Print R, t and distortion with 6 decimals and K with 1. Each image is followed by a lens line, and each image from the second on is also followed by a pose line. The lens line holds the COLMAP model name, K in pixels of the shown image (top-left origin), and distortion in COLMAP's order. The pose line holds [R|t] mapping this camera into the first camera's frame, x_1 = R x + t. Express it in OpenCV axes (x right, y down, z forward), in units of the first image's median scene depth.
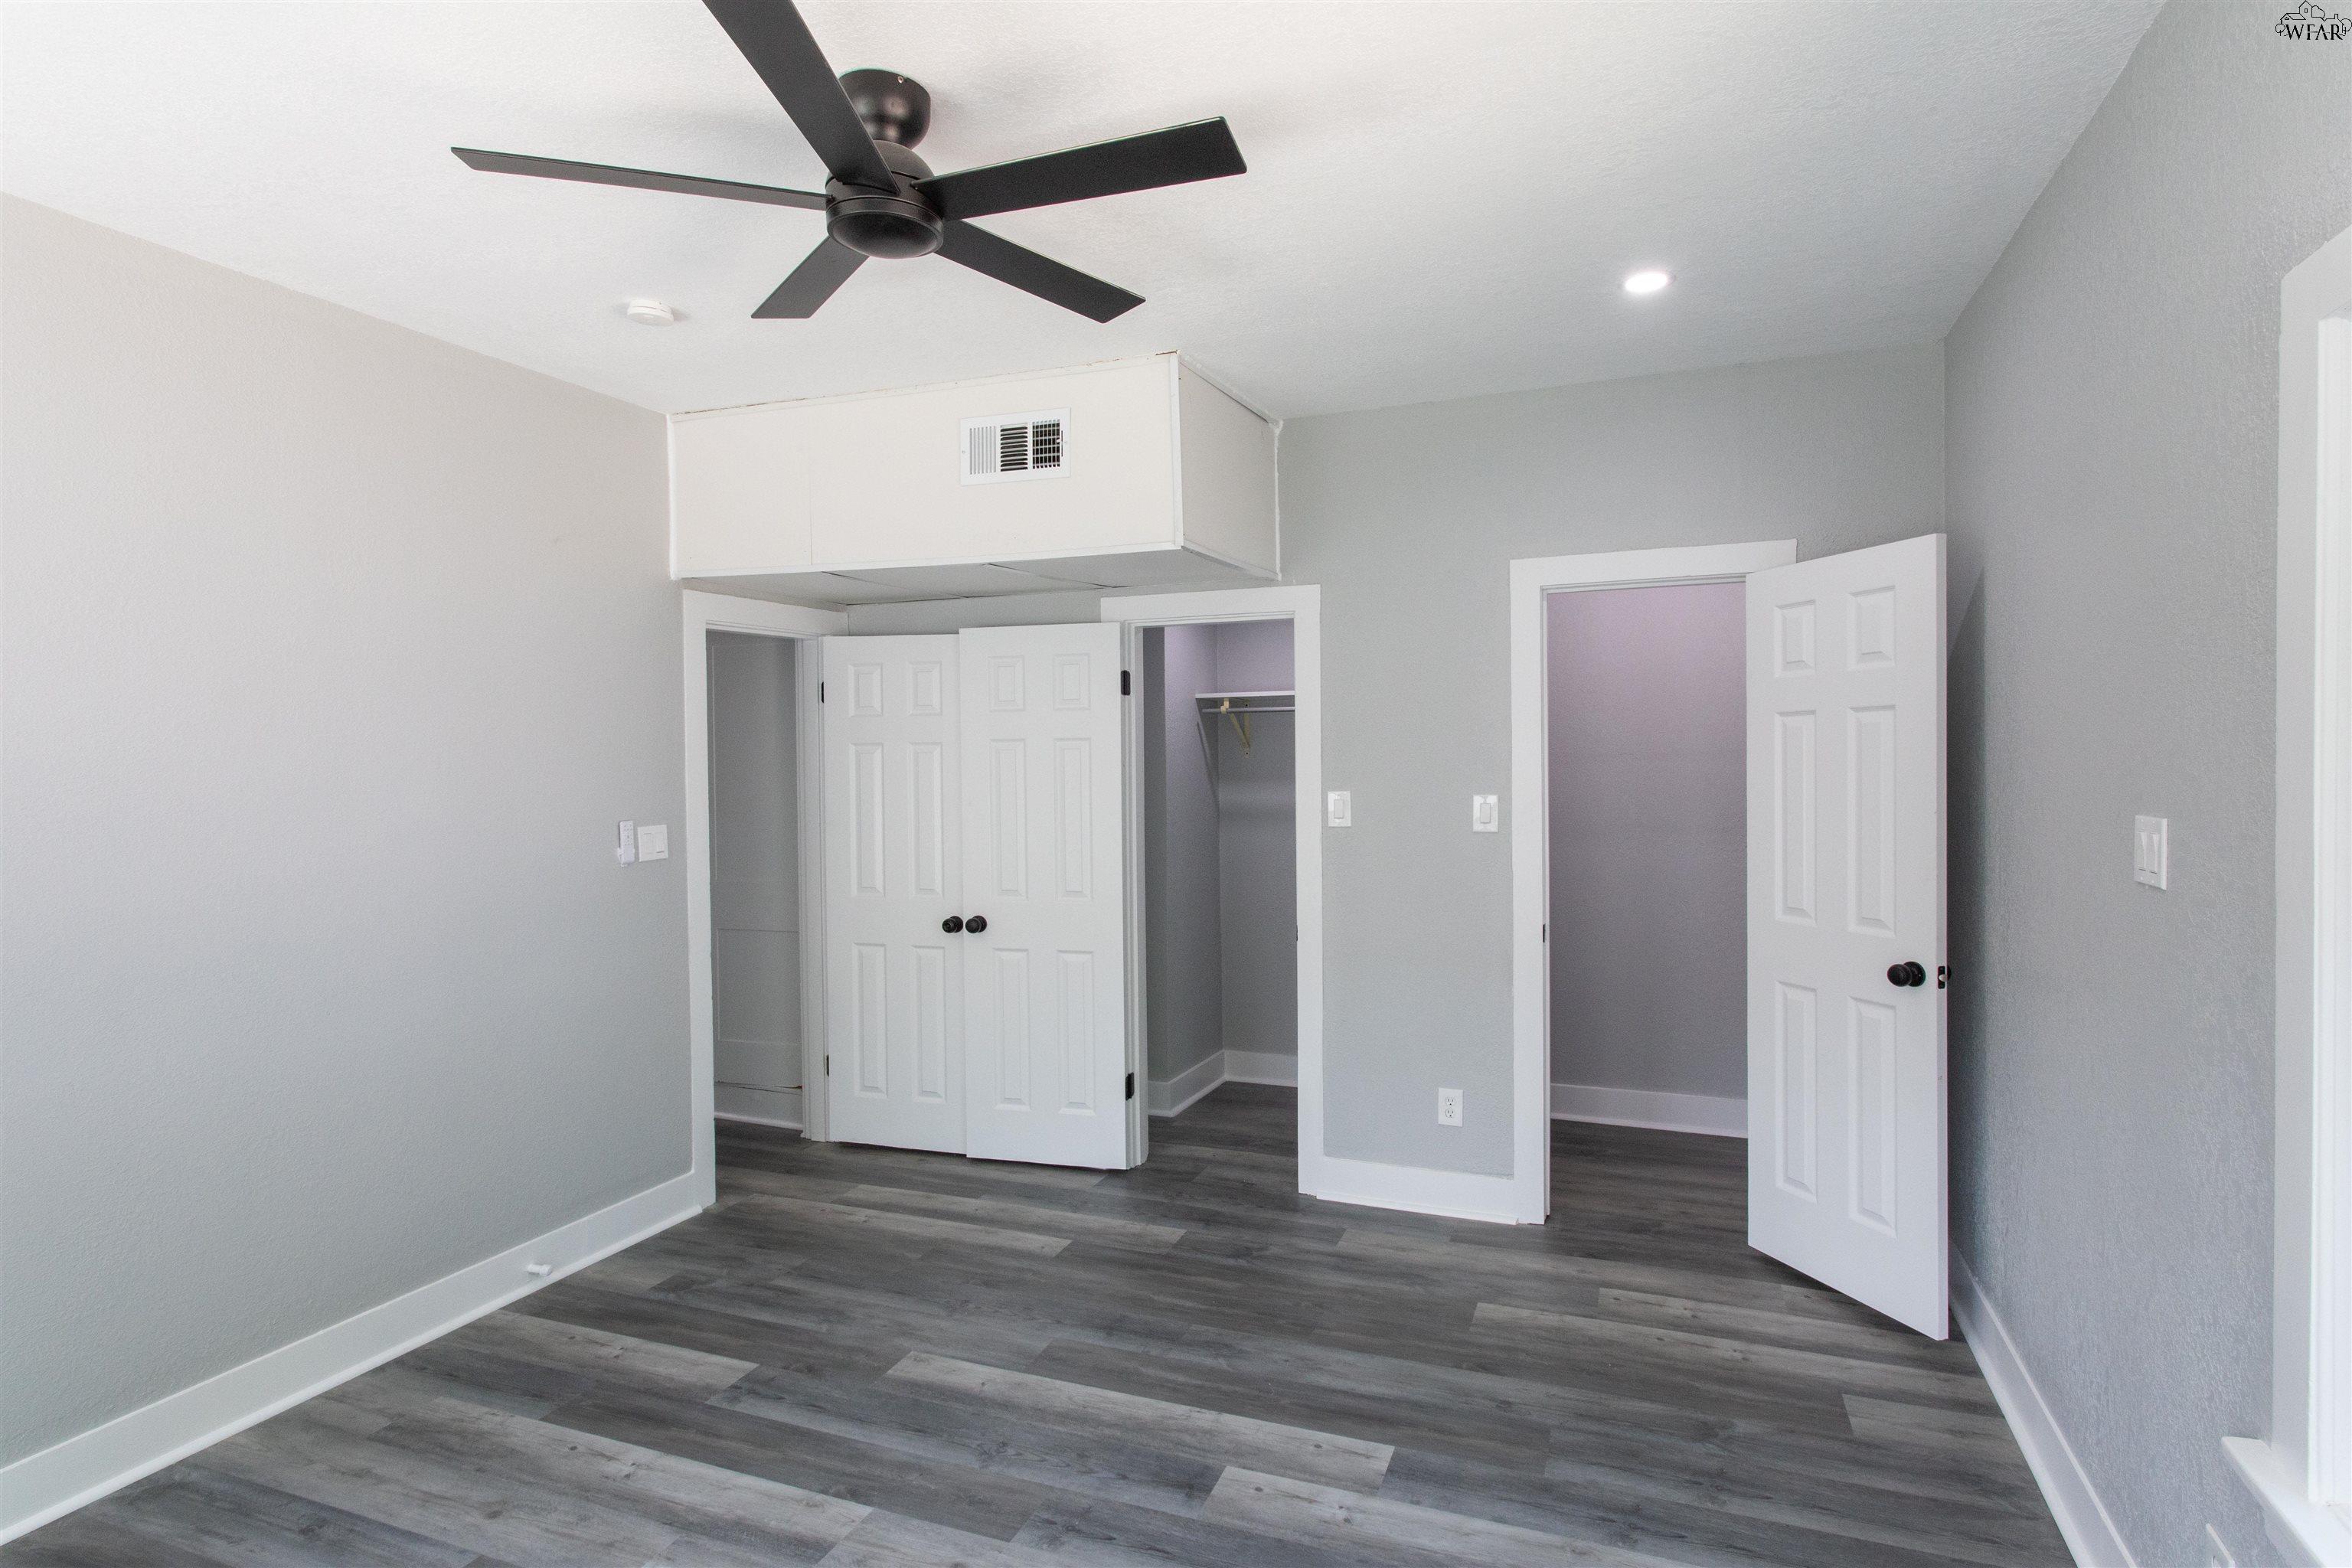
lens RADIAL K [[1092.6, 0, 1179.7], [0, 1092.6, 784.8], [0, 0, 1]] dist [-0.002405, 0.000889]
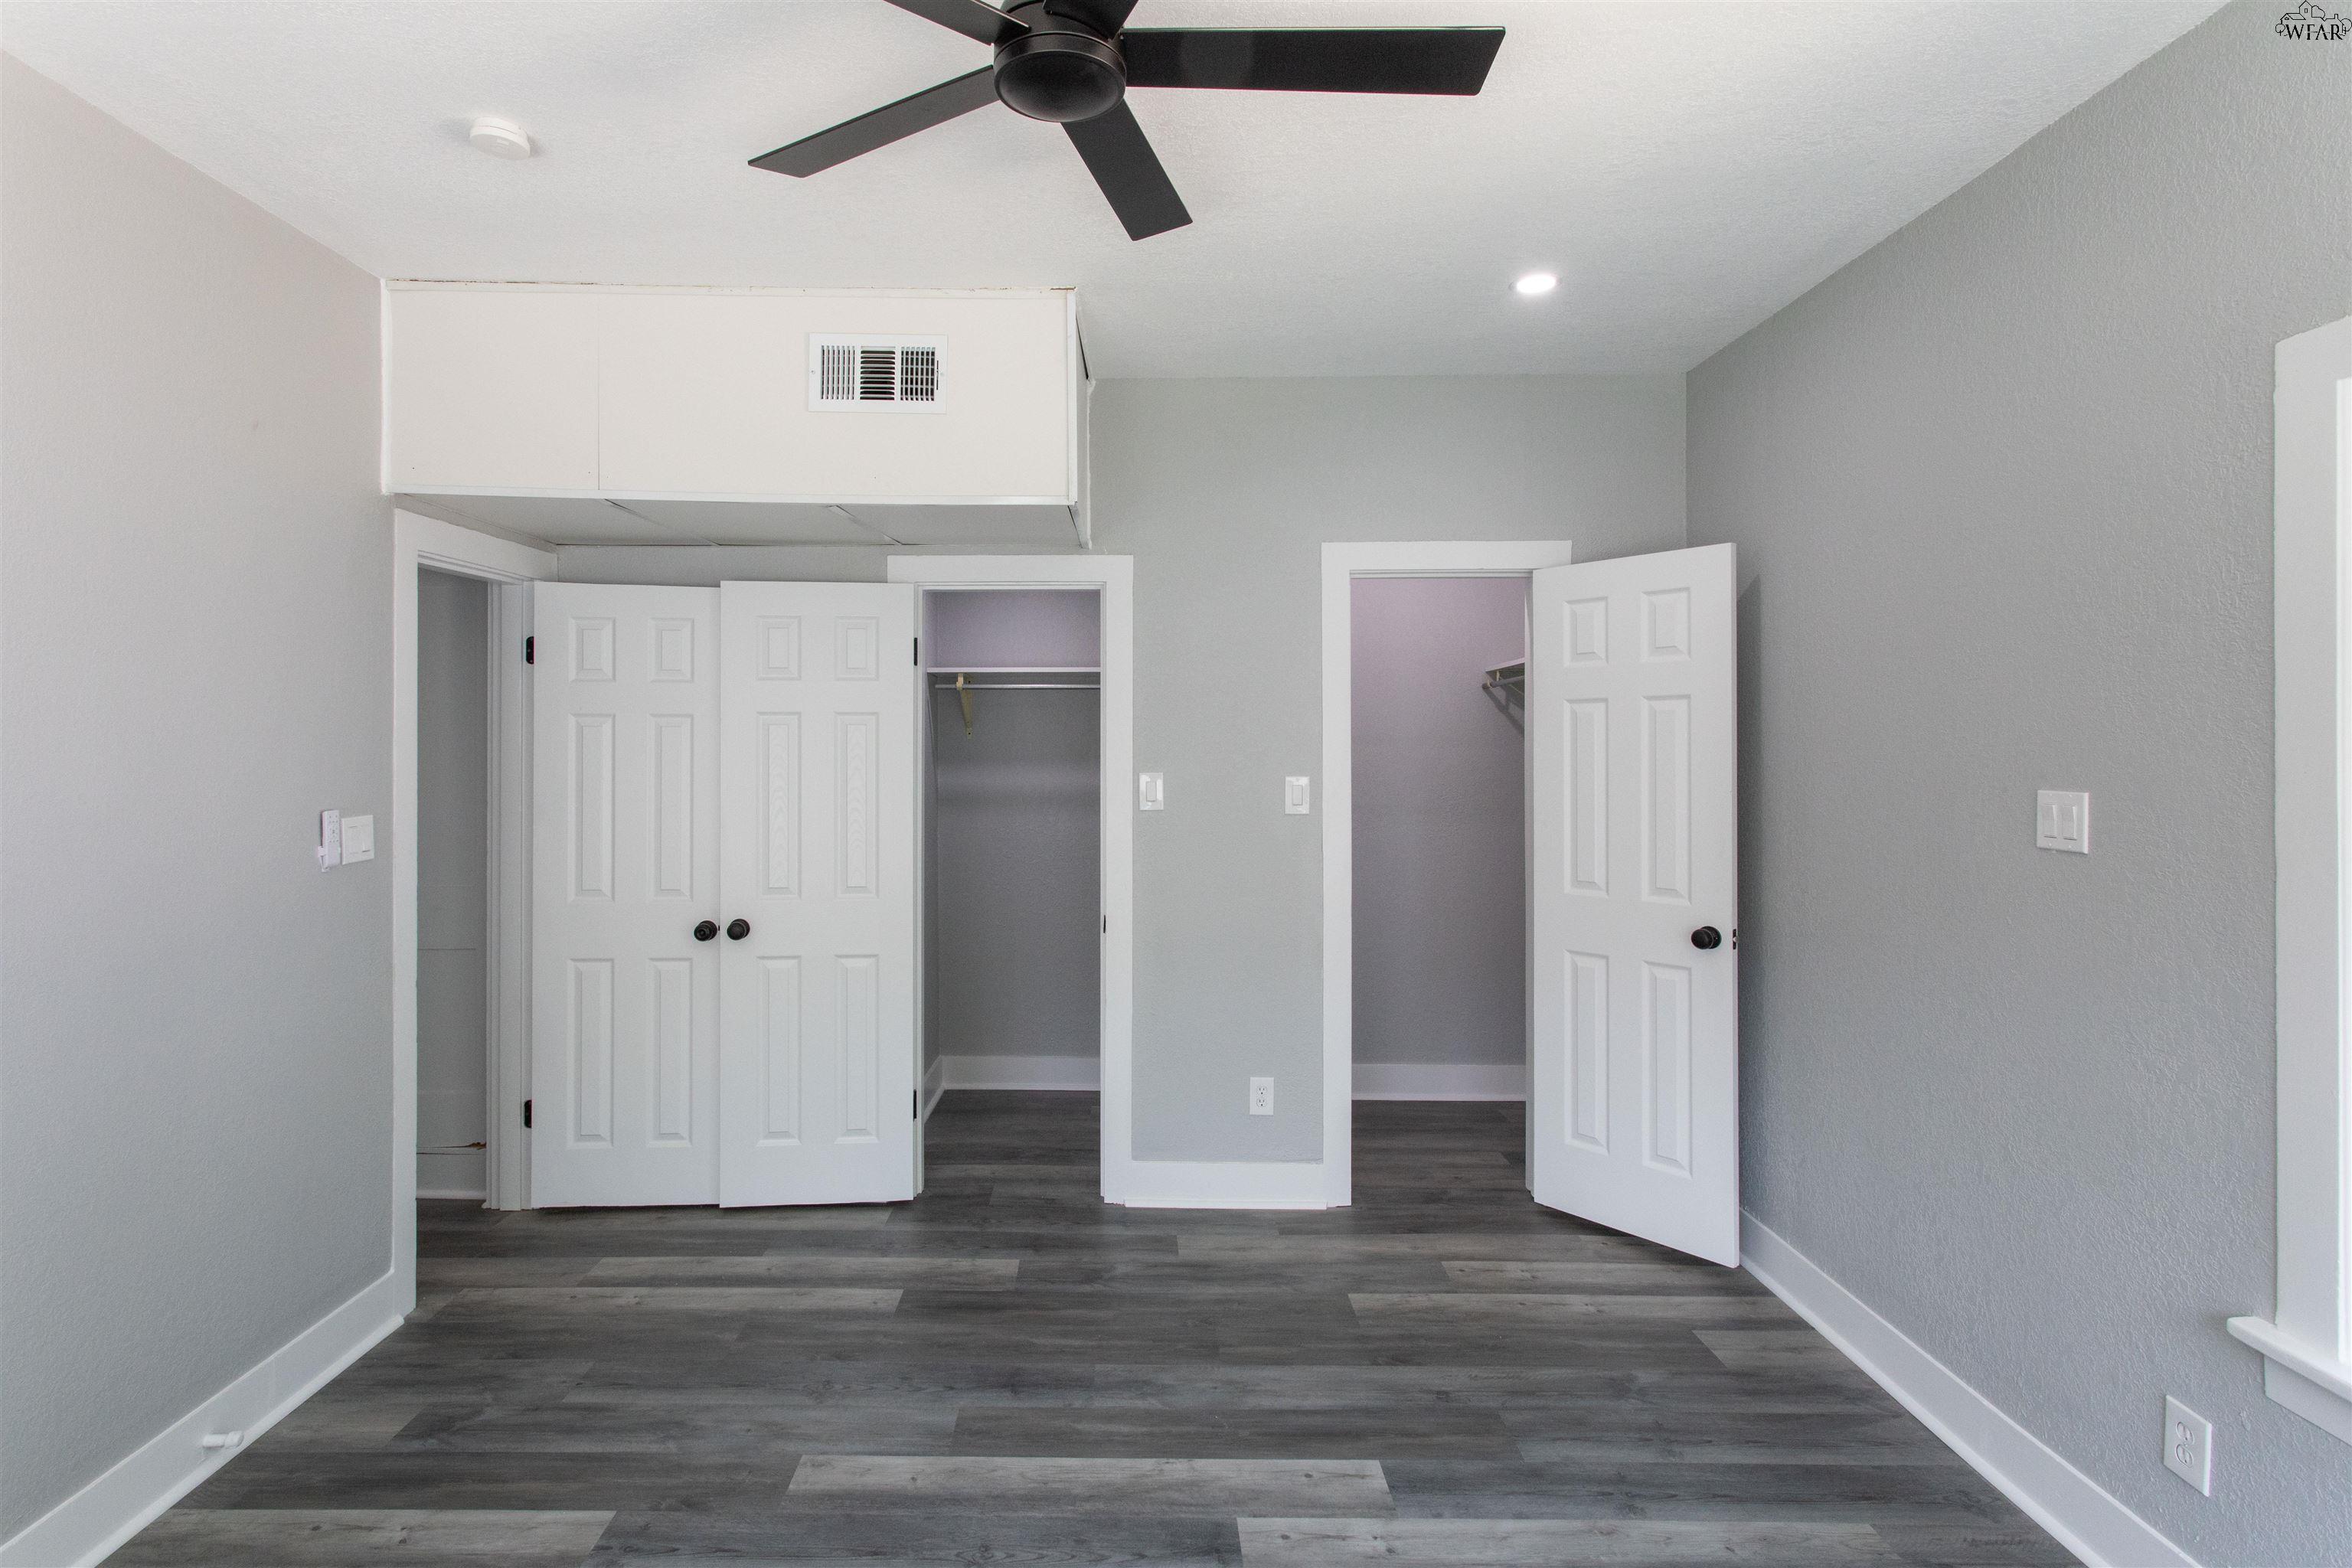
lens RADIAL K [[1132.0, 0, 1174.4], [0, 1132.0, 747.3], [0, 0, 1]] dist [-0.001167, 0.002017]
pose [[0.947383, 0.008389, 0.319991, -0.199148], [-0.002196, 0.999803, -0.019710, 0.003960], [-0.320094, 0.017970, 0.947215, 0.076945]]
